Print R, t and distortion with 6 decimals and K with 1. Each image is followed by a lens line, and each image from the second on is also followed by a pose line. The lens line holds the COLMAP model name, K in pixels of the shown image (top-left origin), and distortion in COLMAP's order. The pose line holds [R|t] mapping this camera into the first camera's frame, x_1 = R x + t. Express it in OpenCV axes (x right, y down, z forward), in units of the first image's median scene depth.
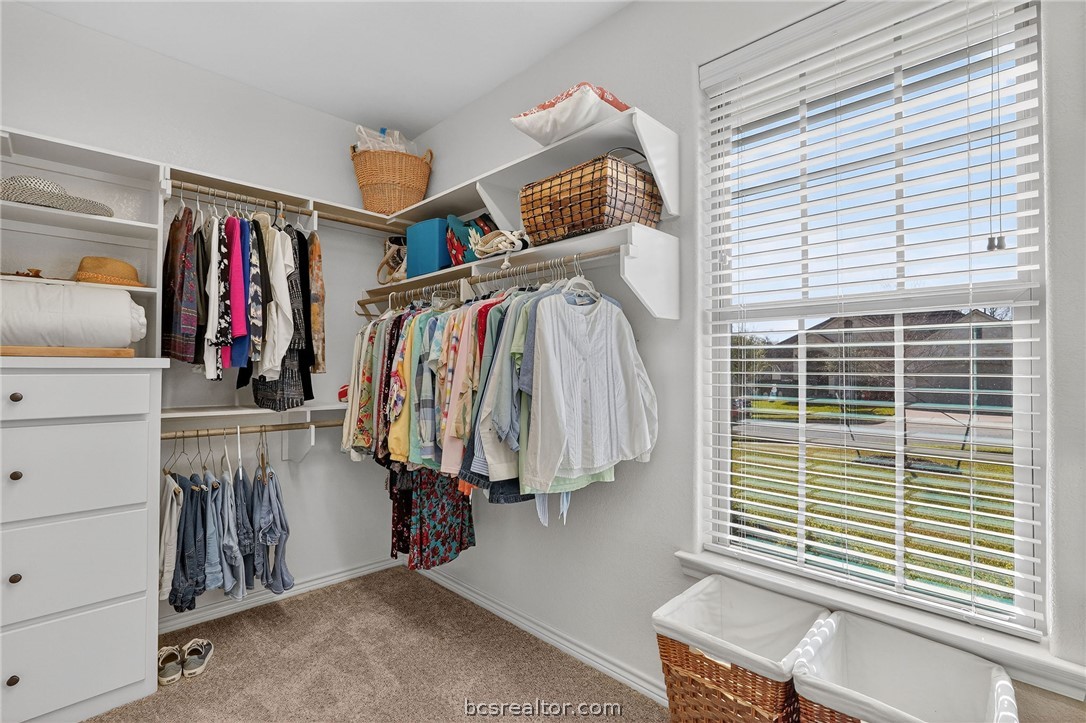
lens RADIAL K [[498.9, 0, 545.4], [0, 498.9, 360.0], [0, 0, 1]] dist [-0.026743, 0.011906]
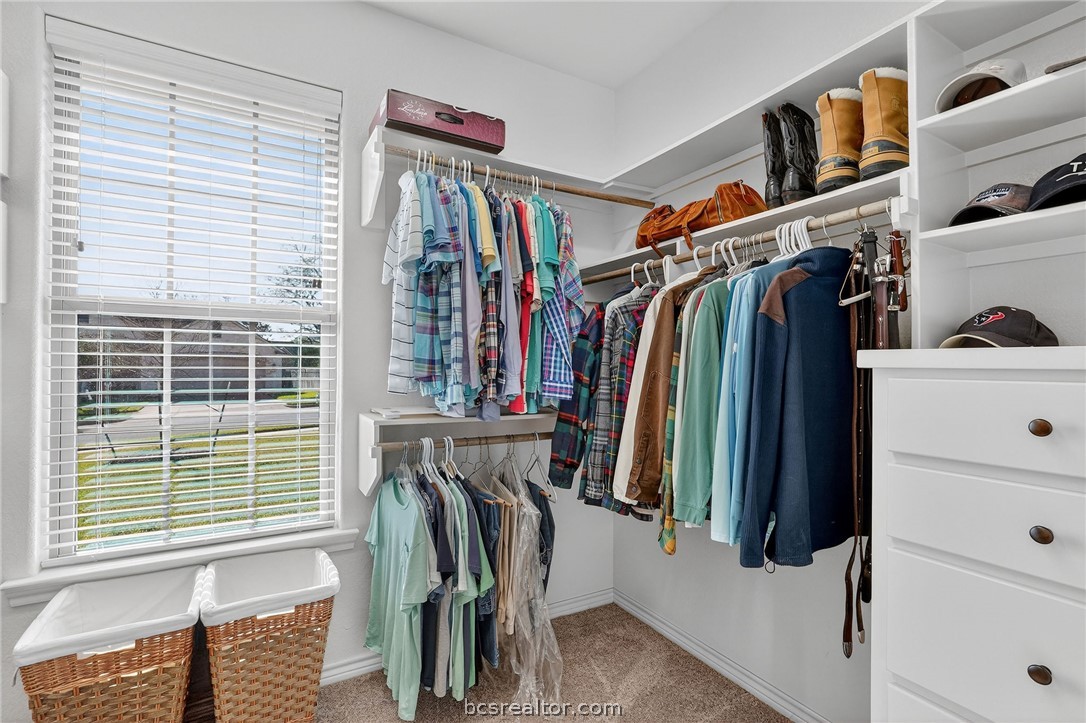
lens RADIAL K [[498.9, 0, 545.4], [0, 498.9, 360.0], [0, 0, 1]] dist [-0.026743, 0.011906]
pose [[0.242521, 0.011622, 0.970077, -0.368259], [-0.016593, 0.999832, -0.007830, 0.005634], [-0.970004, -0.014198, 0.242673, -0.083137]]
